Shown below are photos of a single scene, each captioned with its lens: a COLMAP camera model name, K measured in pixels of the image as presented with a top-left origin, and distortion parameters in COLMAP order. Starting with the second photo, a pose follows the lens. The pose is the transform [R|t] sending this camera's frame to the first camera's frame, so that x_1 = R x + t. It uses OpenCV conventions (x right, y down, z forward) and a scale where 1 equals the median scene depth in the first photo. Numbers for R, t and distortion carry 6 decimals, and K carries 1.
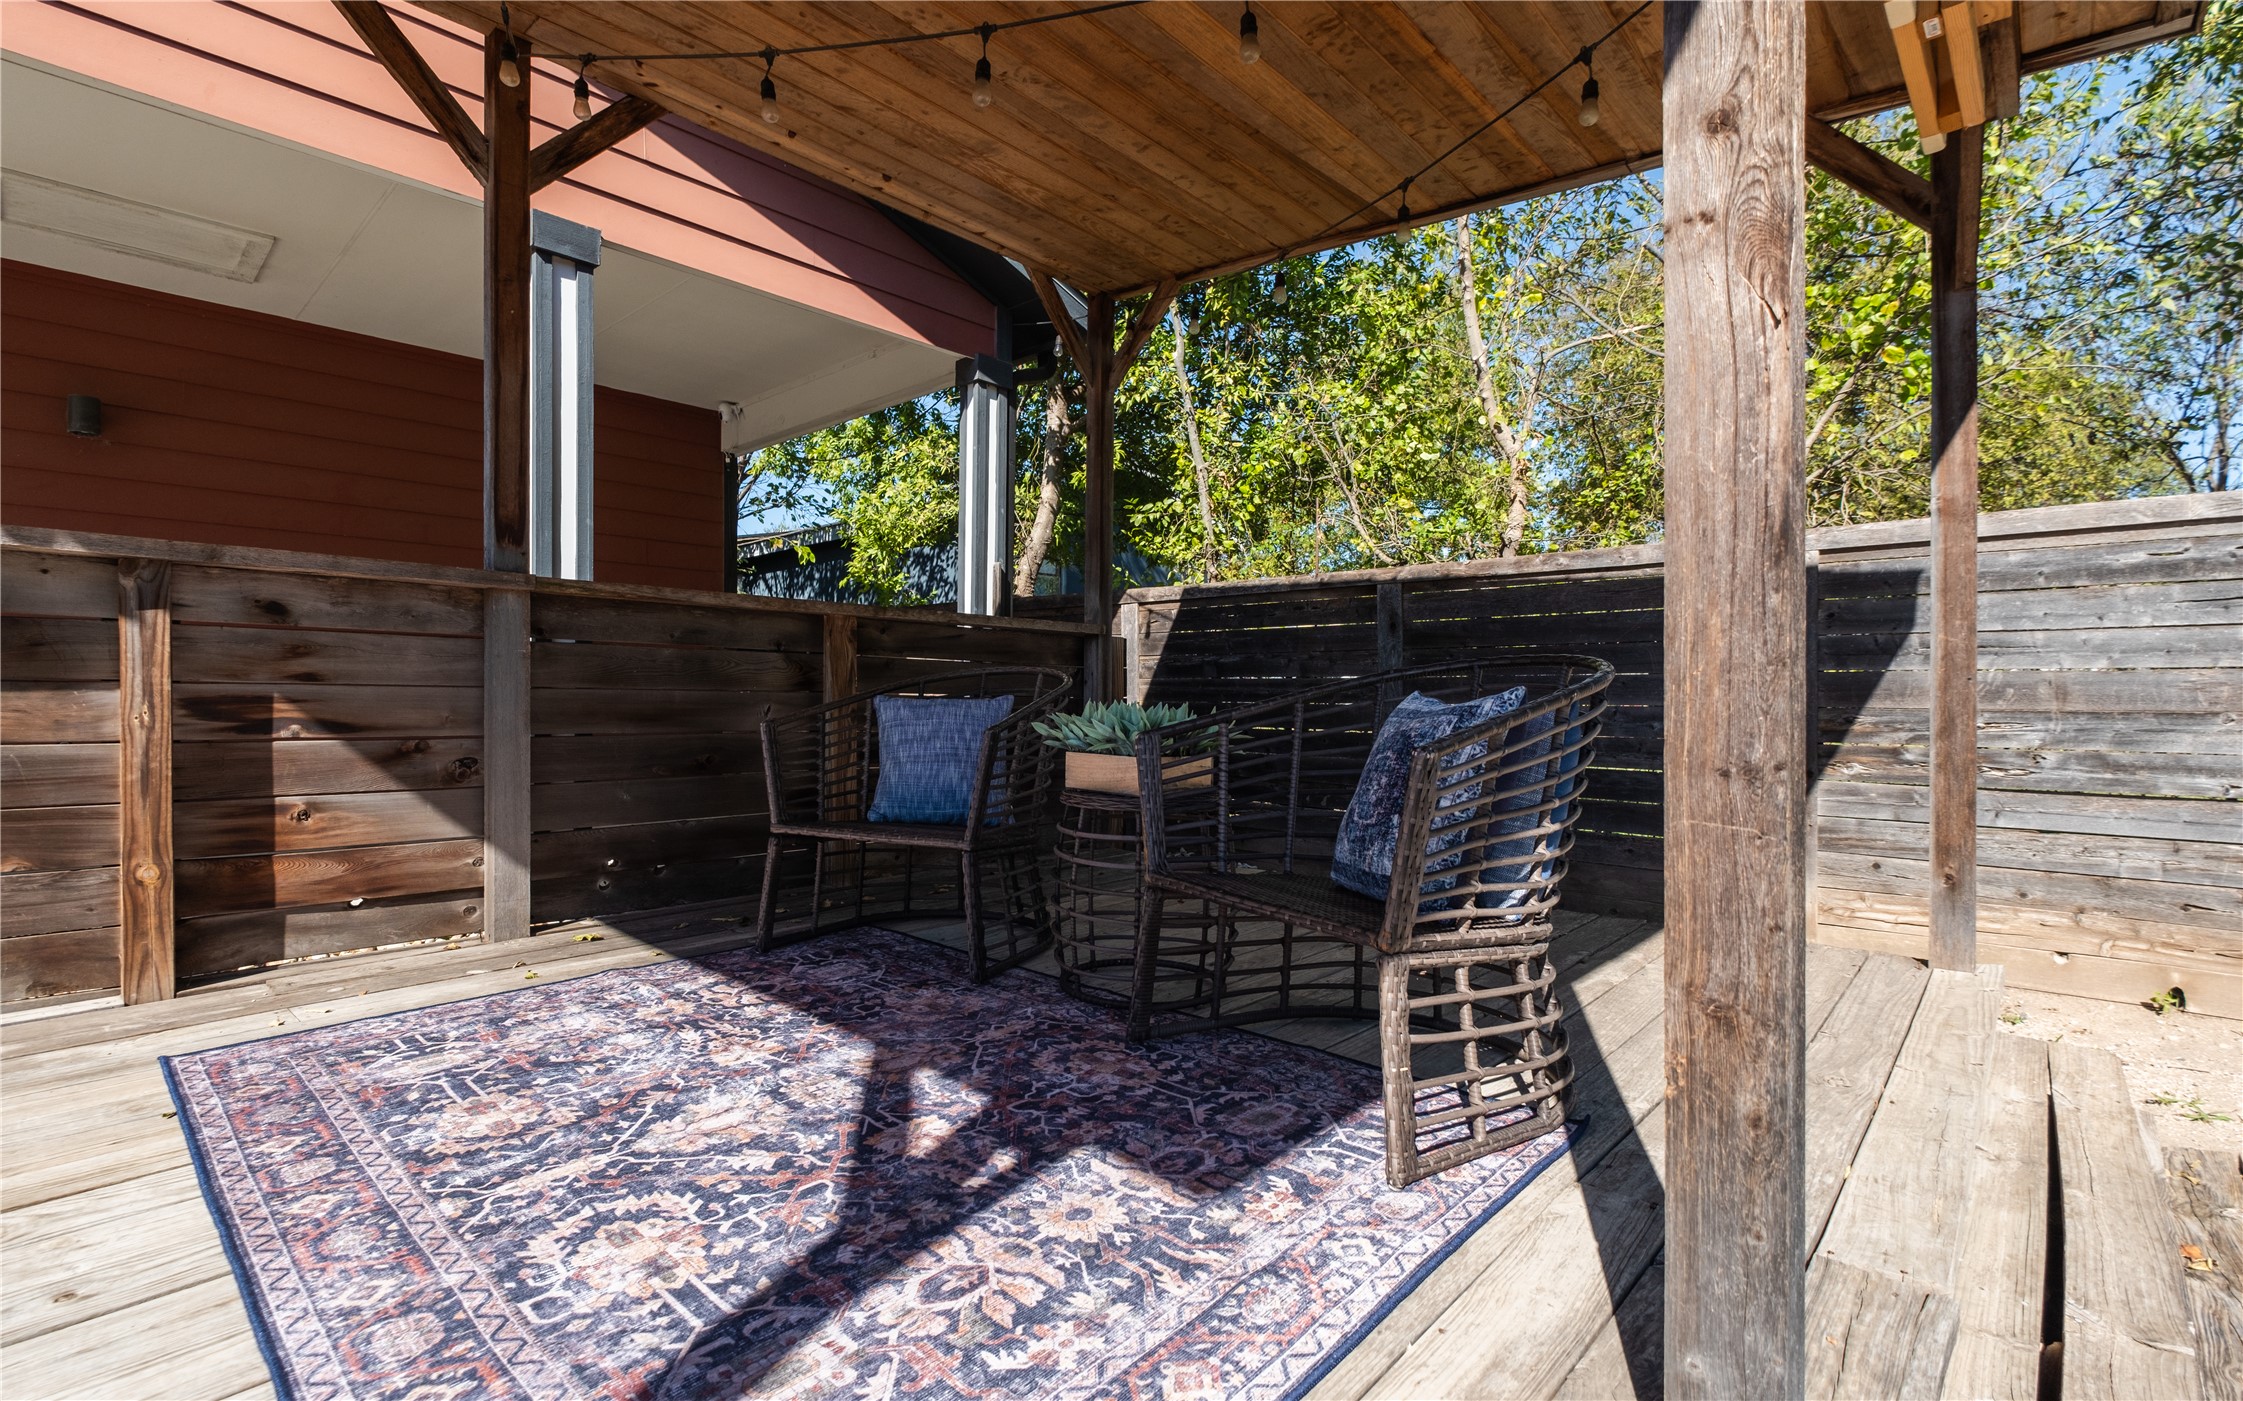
lens RADIAL K [[1005.0, 0, 1117.7], [0, 1005.0, 701.3], [0, 0, 1]] dist [0.002271, -0.001094]
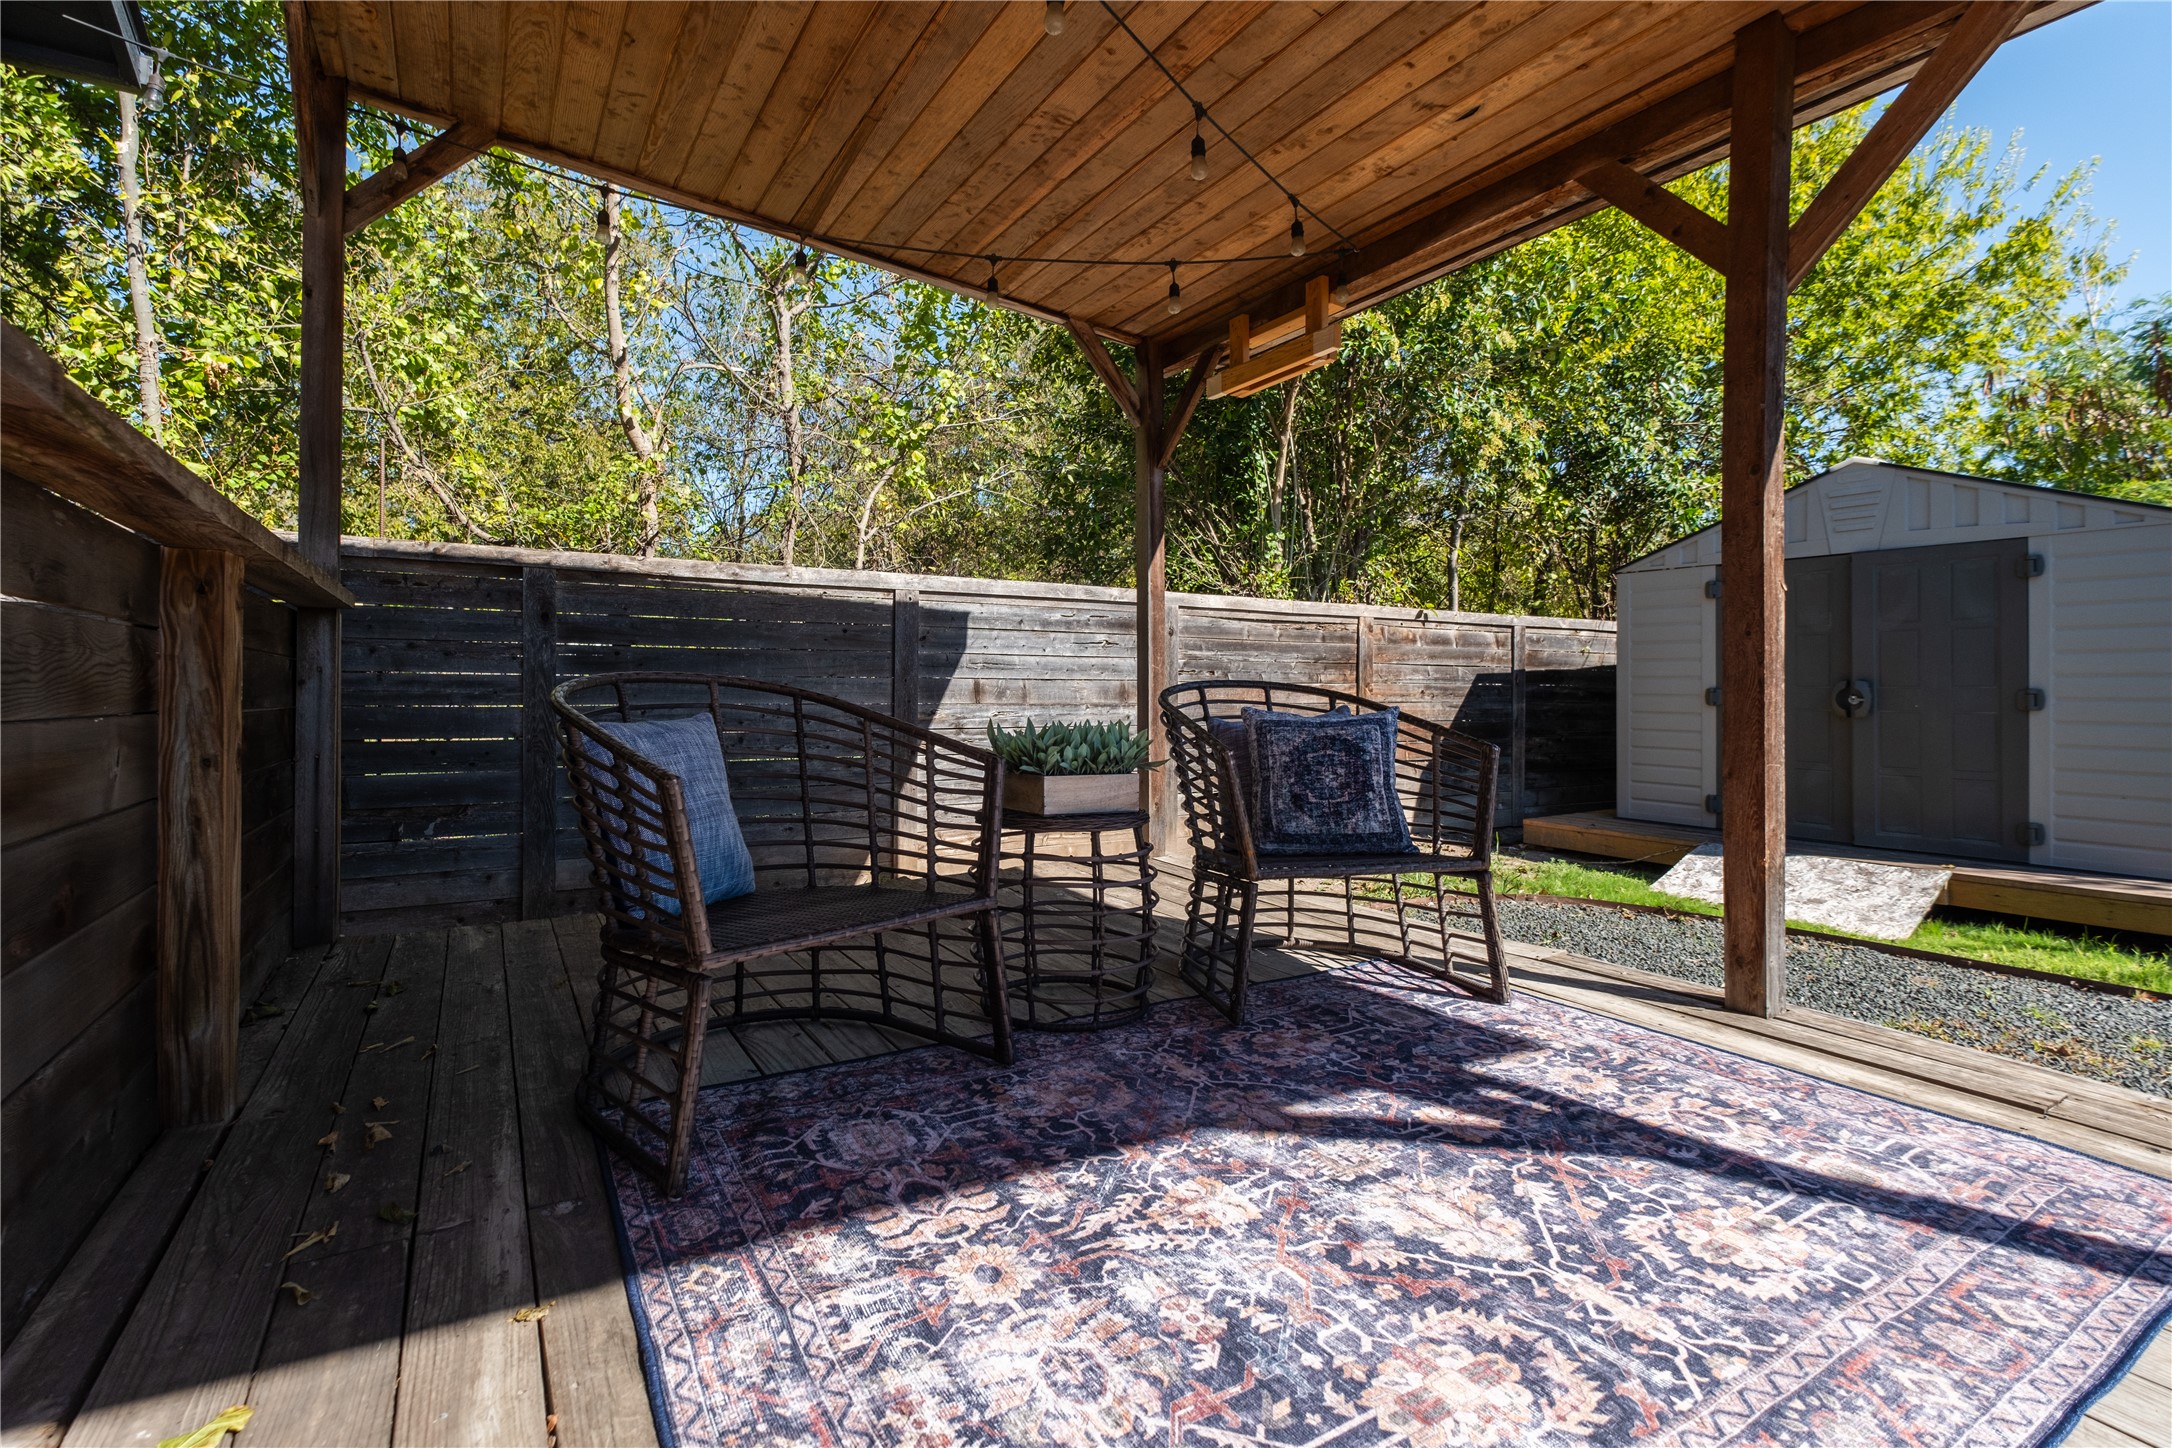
lens RADIAL K [[979.9, 0, 1025.0], [0, 979.9, 681.6], [0, 0, 1]] dist [0.002165, -0.002914]
pose [[0.310026, 0.001634, 0.950727, -1.367037], [0.000527, 0.999998, -0.001891, -0.054266], [-0.950728, 0.001087, 0.310025, 1.102157]]
